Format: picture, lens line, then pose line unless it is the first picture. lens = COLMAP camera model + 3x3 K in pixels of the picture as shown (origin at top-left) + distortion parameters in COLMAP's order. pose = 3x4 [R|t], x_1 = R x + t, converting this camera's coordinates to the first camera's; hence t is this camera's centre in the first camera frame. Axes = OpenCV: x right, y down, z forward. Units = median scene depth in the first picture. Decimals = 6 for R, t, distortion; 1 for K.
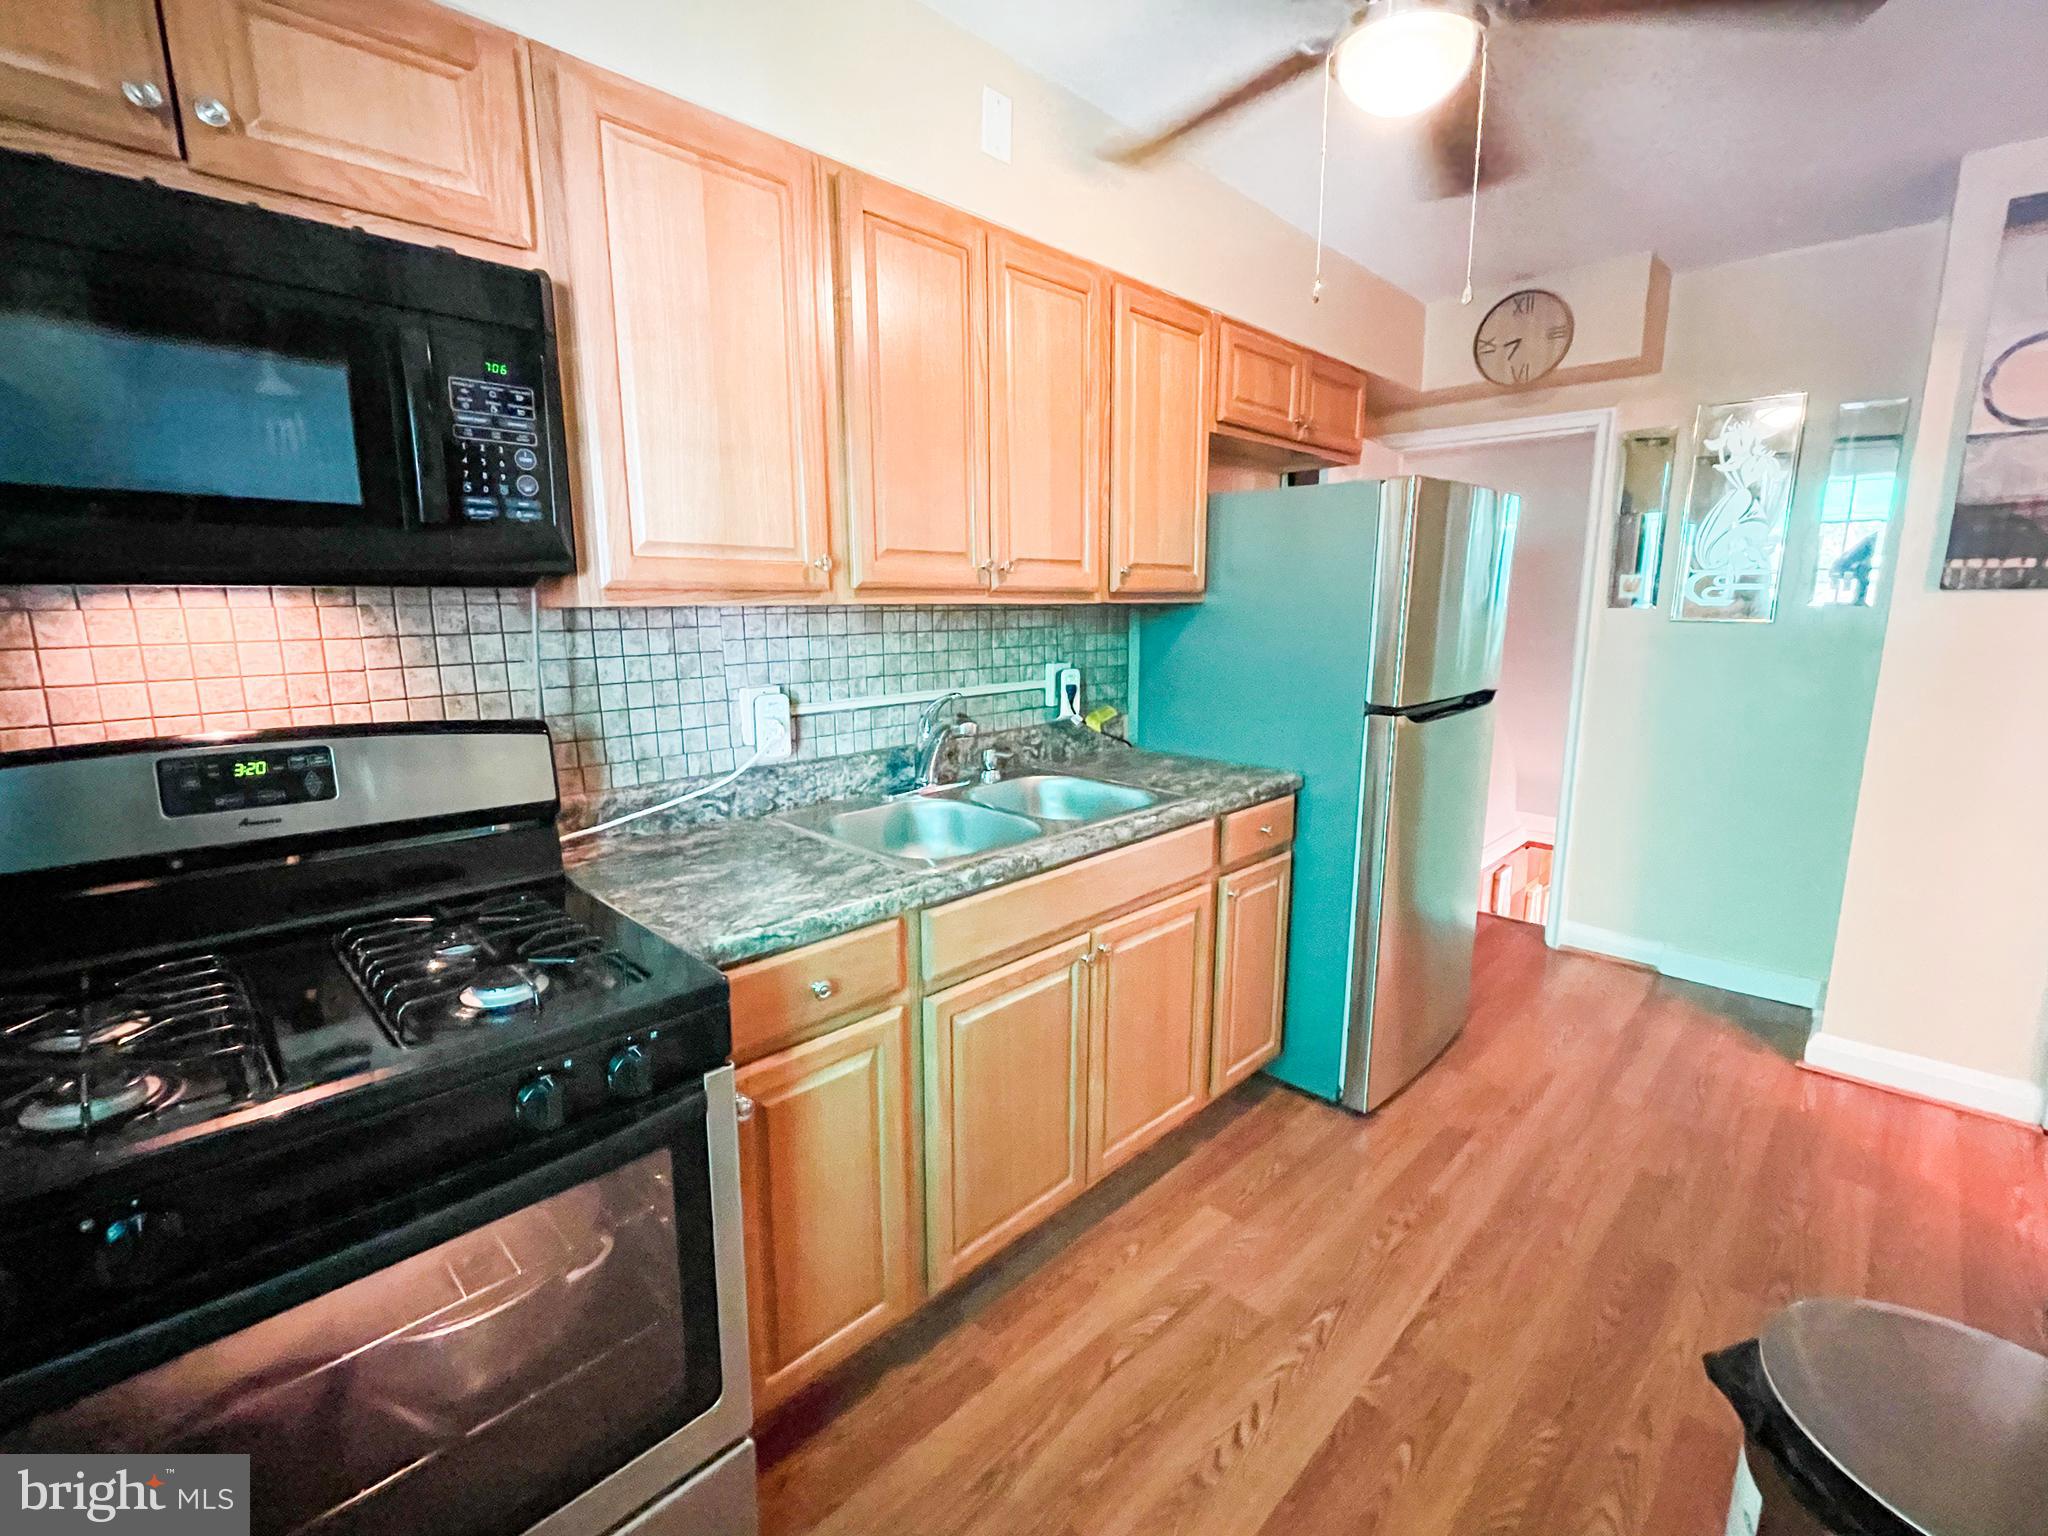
lens RADIAL K [[895.5, 0, 1024.0], [0, 895.5, 768.0], [0, 0, 1]] dist [0.000213, -0.000012]
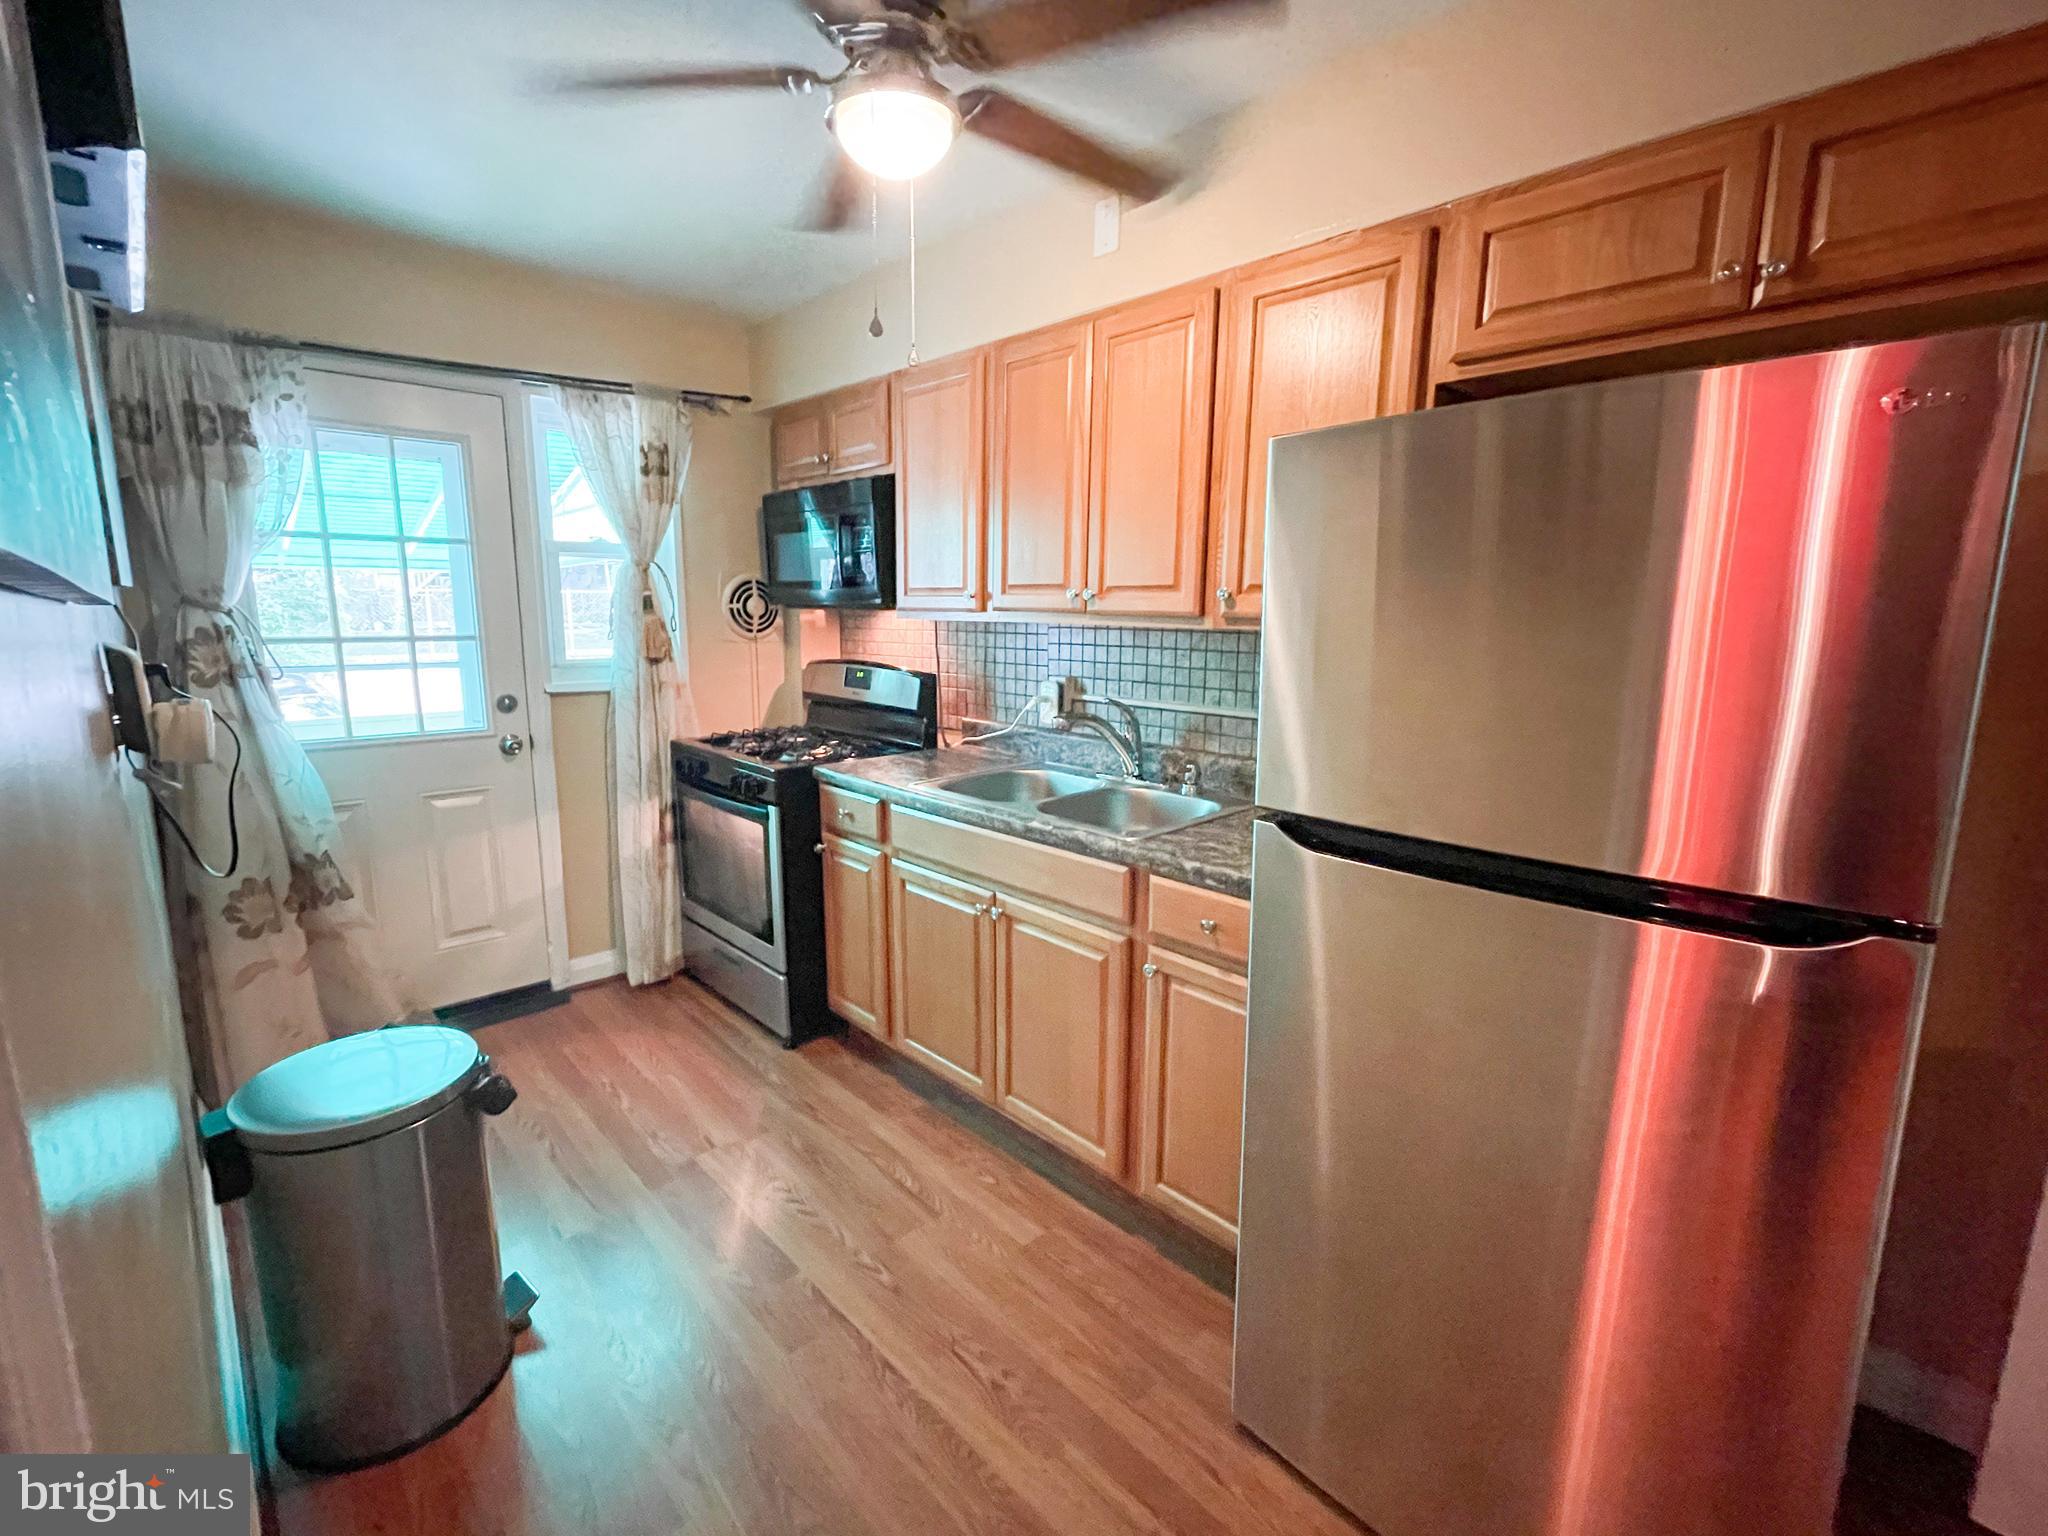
lens RADIAL K [[895.5, 0, 1024.0], [0, 895.5, 768.0], [0, 0, 1]] dist [0.000213, -0.000012]
pose [[-0.022088, 0.182231, -0.983008, 1.183011], [-0.194145, 0.963748, 0.183023, -0.201641], [0.980724, 0.194888, 0.014092, 0.939098]]
